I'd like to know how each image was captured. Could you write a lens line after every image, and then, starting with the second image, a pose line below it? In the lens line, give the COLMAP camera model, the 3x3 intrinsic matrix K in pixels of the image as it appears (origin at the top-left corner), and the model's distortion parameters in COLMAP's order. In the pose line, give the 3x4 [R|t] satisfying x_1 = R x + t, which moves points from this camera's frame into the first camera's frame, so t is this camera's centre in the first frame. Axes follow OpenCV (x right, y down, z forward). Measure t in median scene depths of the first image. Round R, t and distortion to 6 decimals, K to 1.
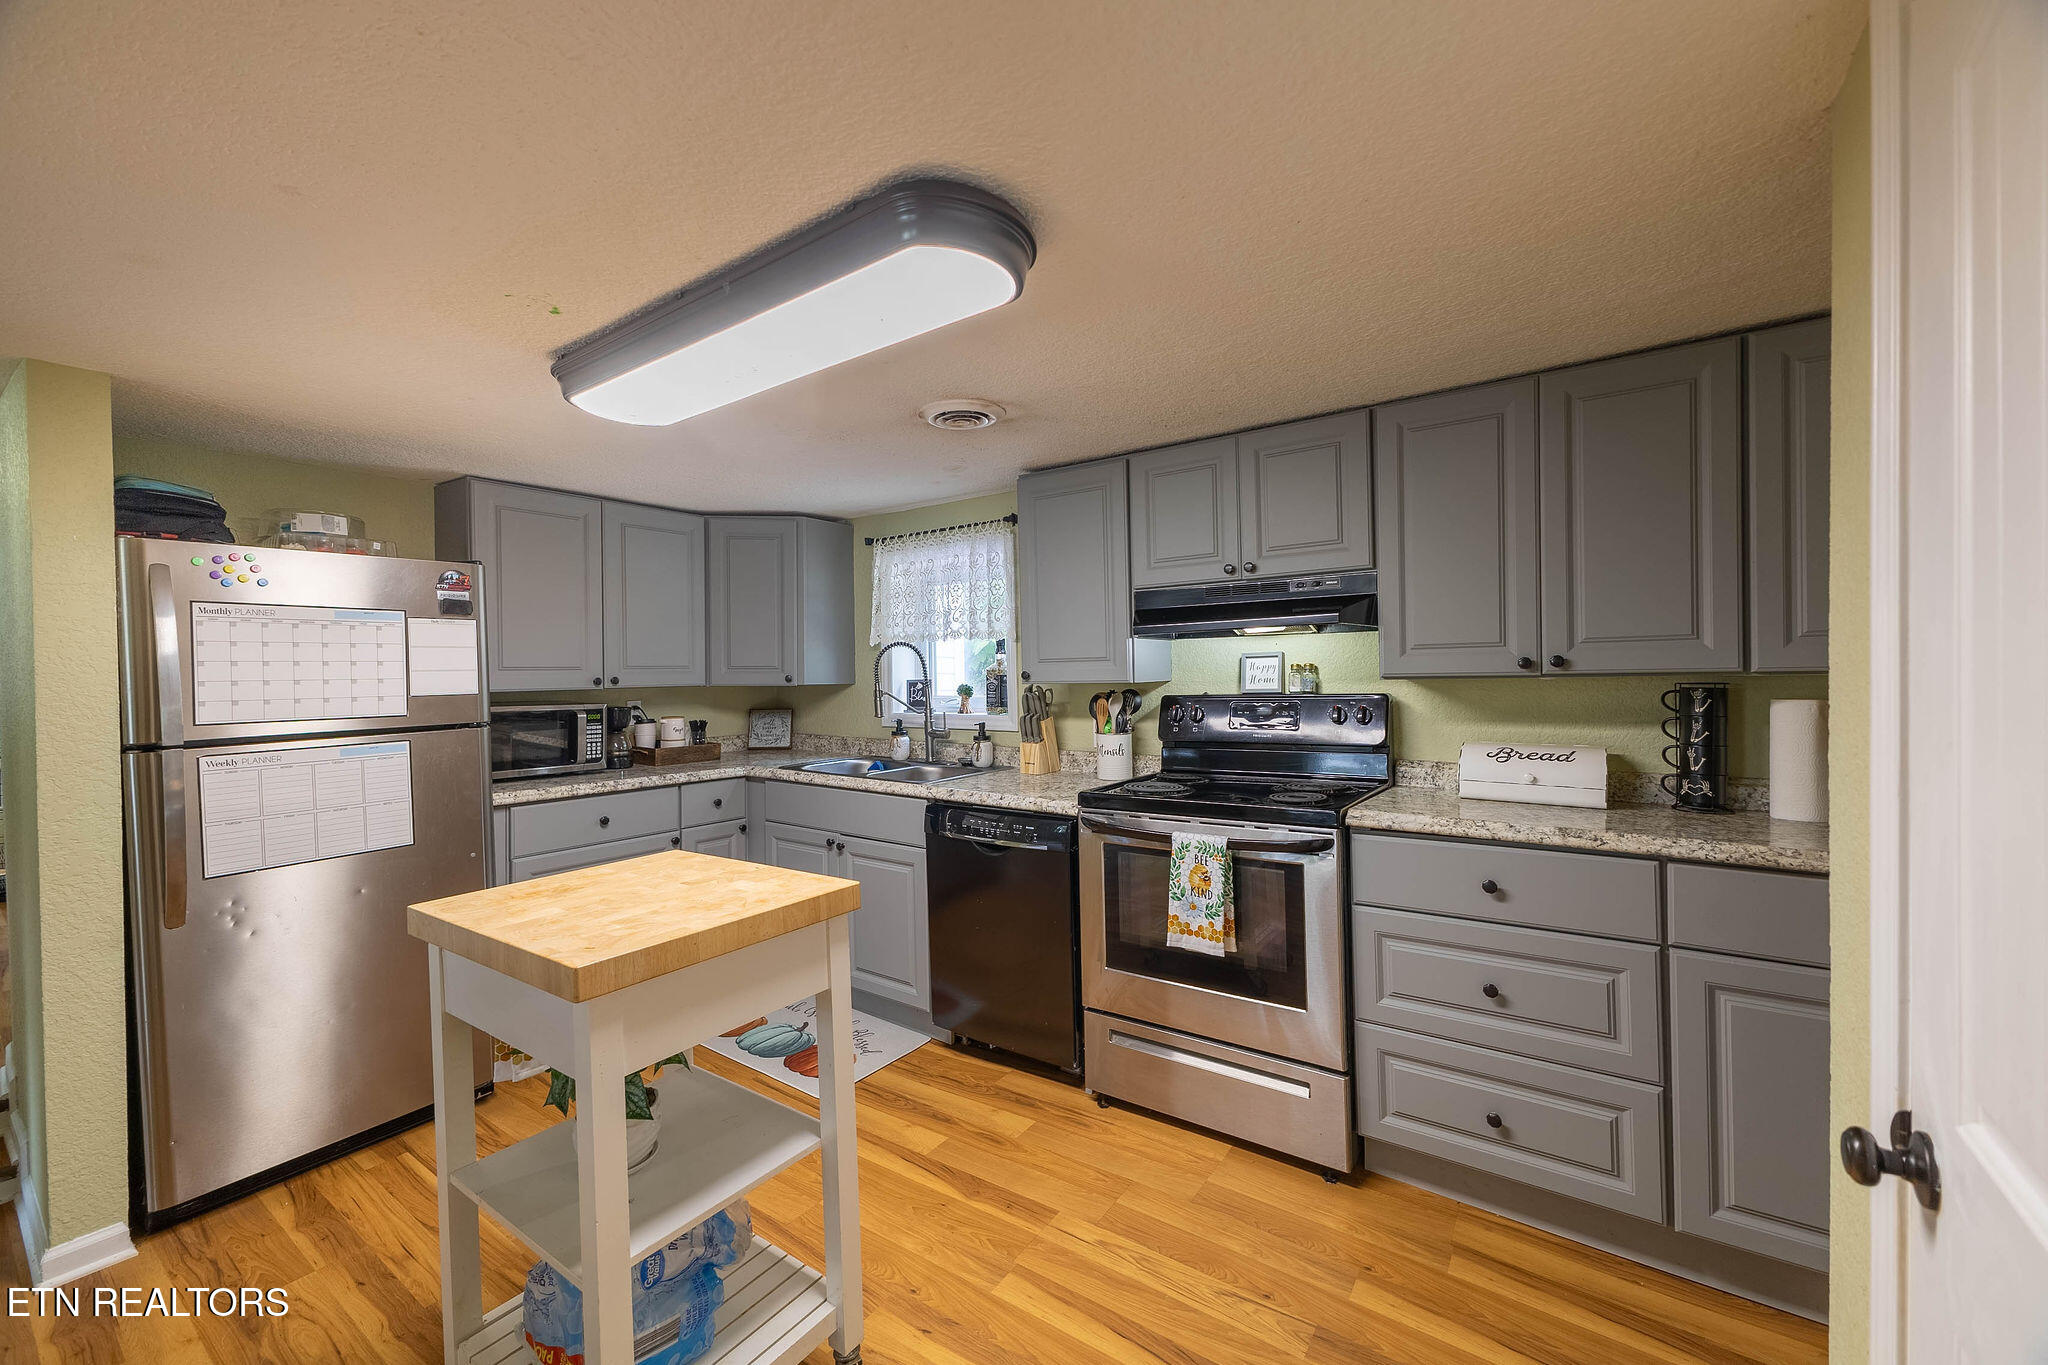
lens RADIAL K [[811.6, 0, 1022.1], [0, 811.6, 680.5], [0, 0, 1]] dist [0.014245, -0.000502]
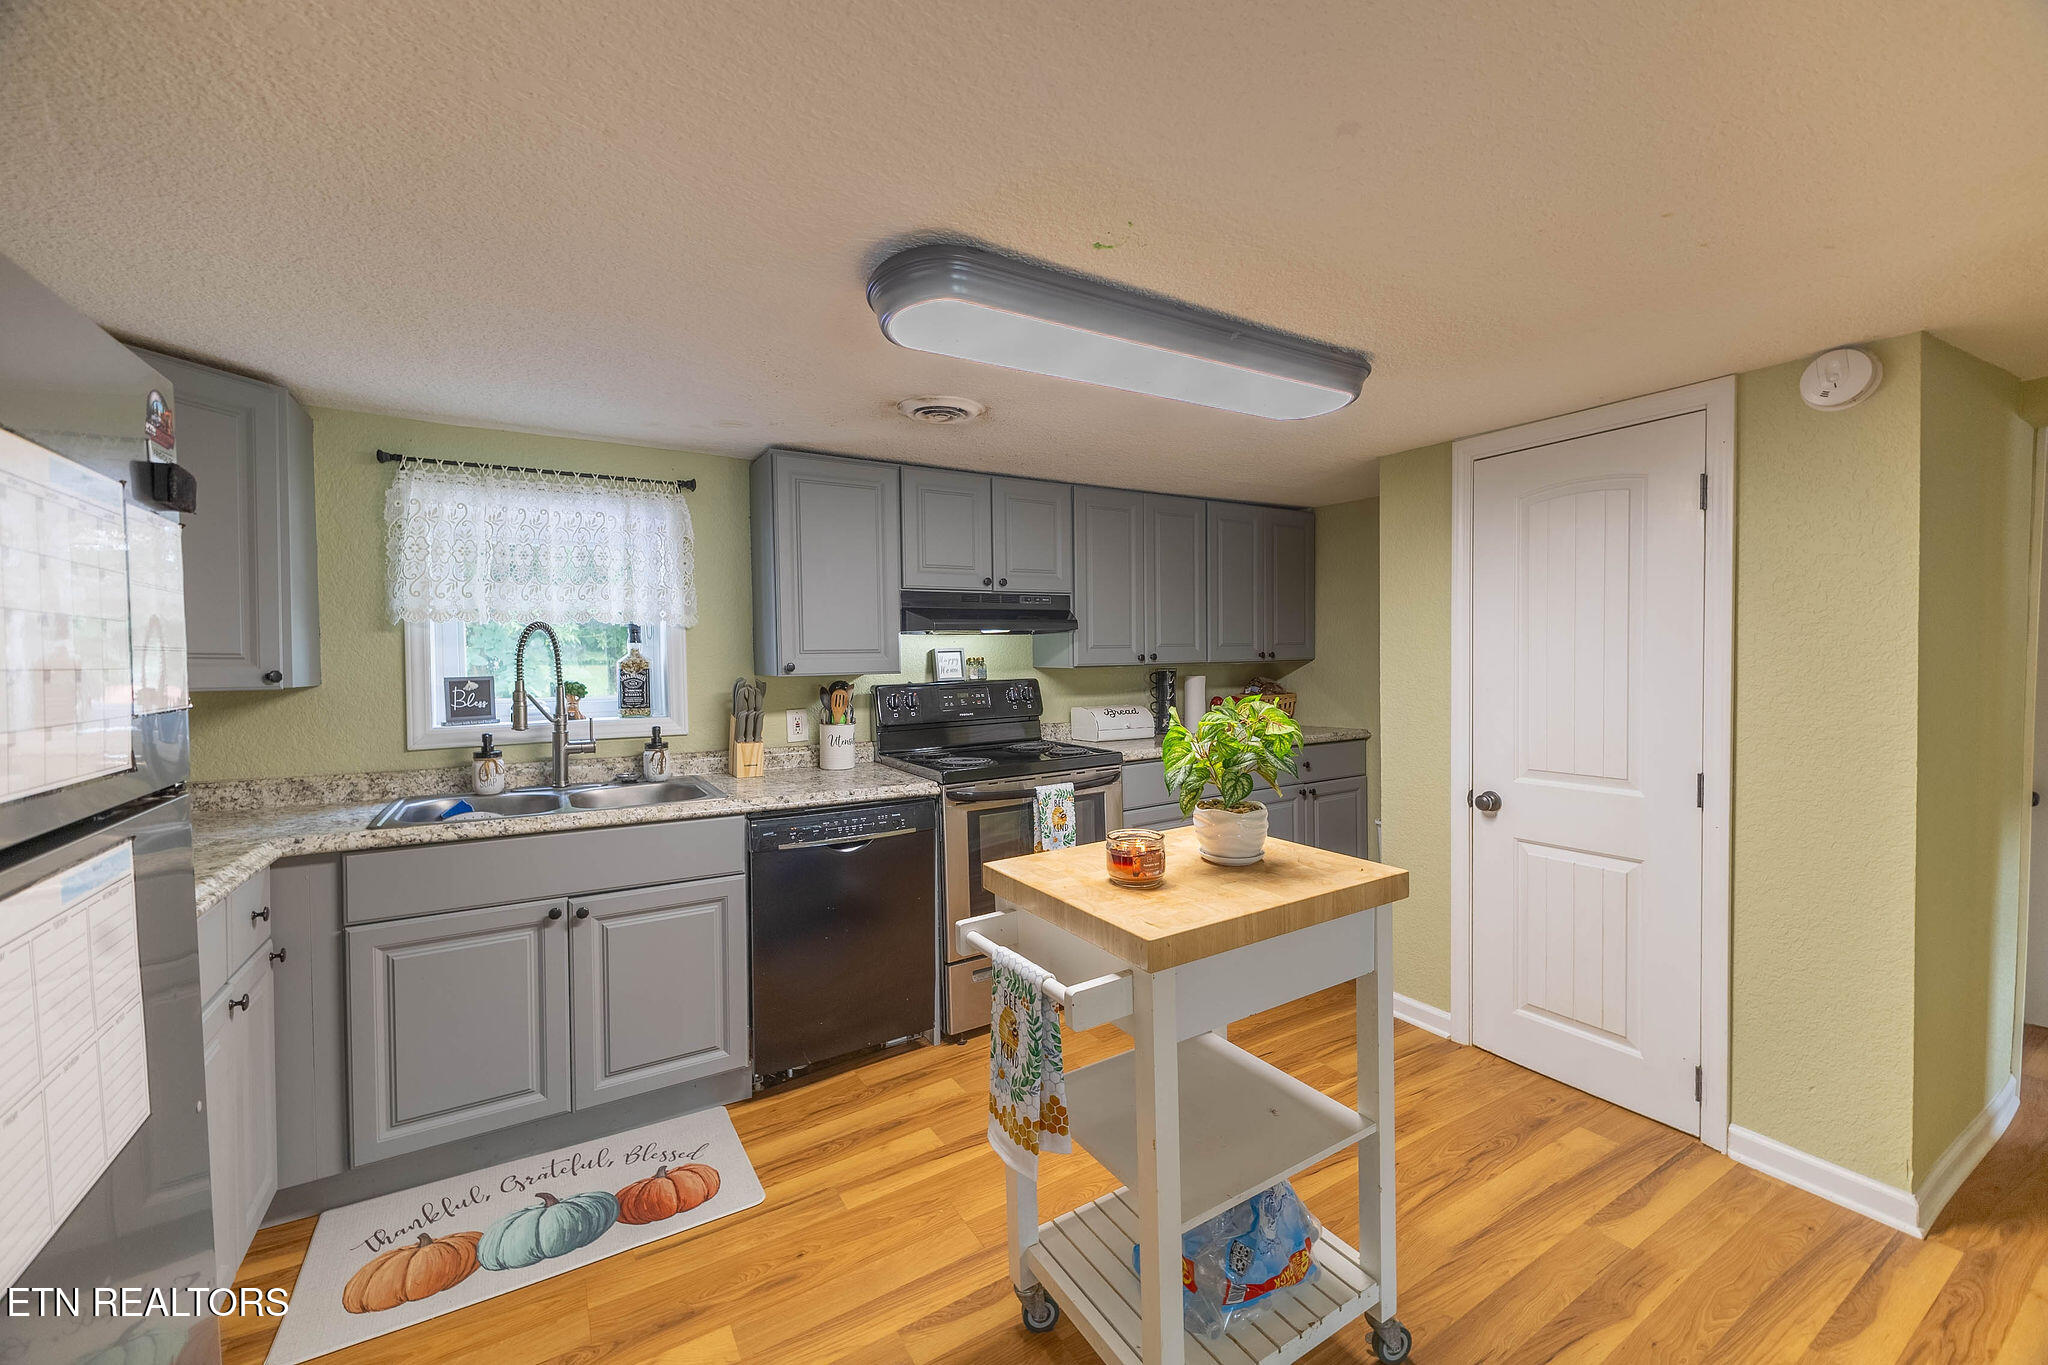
lens RADIAL K [[811.6, 0, 1023.7], [0, 811.6, 680.2], [0, 0, 1]] dist [0.014245, -0.000502]
pose [[0.385300, -0.015853, 0.922655, -0.779348], [0.016408, 0.999812, 0.010327, 0.003336], [-0.922646, 0.011160, 0.385487, 0.407394]]
